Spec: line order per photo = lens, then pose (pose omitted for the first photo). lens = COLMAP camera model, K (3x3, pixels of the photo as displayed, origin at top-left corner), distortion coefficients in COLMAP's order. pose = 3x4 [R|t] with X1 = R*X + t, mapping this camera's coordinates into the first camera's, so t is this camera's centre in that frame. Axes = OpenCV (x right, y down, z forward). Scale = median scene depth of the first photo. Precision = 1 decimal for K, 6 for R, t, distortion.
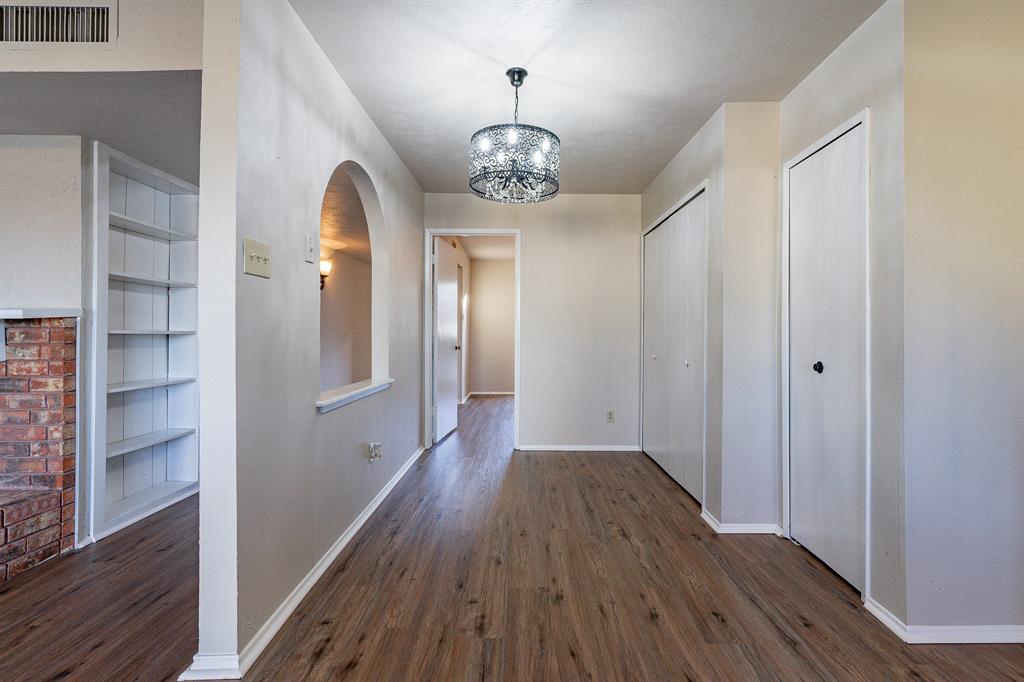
lens RADIAL K [[458.4, 0, 523.1], [0, 458.4, 333.7], [0, 0, 1]] dist [0.000228, -0.000004]
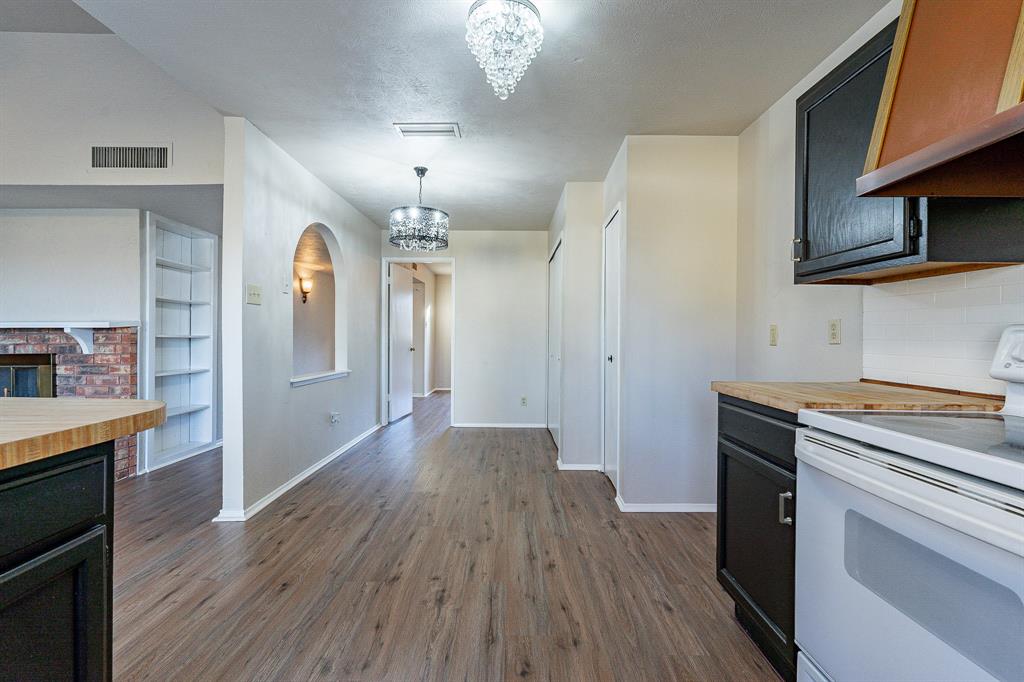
lens RADIAL K [[448.6, 0, 512.0], [0, 448.6, 341.0], [0, 0, 1]] dist [0.003130, 0.000155]
pose [[0.999996, 0.000464, -0.002652, 0.302659], [-0.000454, 0.999993, 0.003637, 0.007058], [0.002654, -0.003636, 0.999990, -0.525481]]
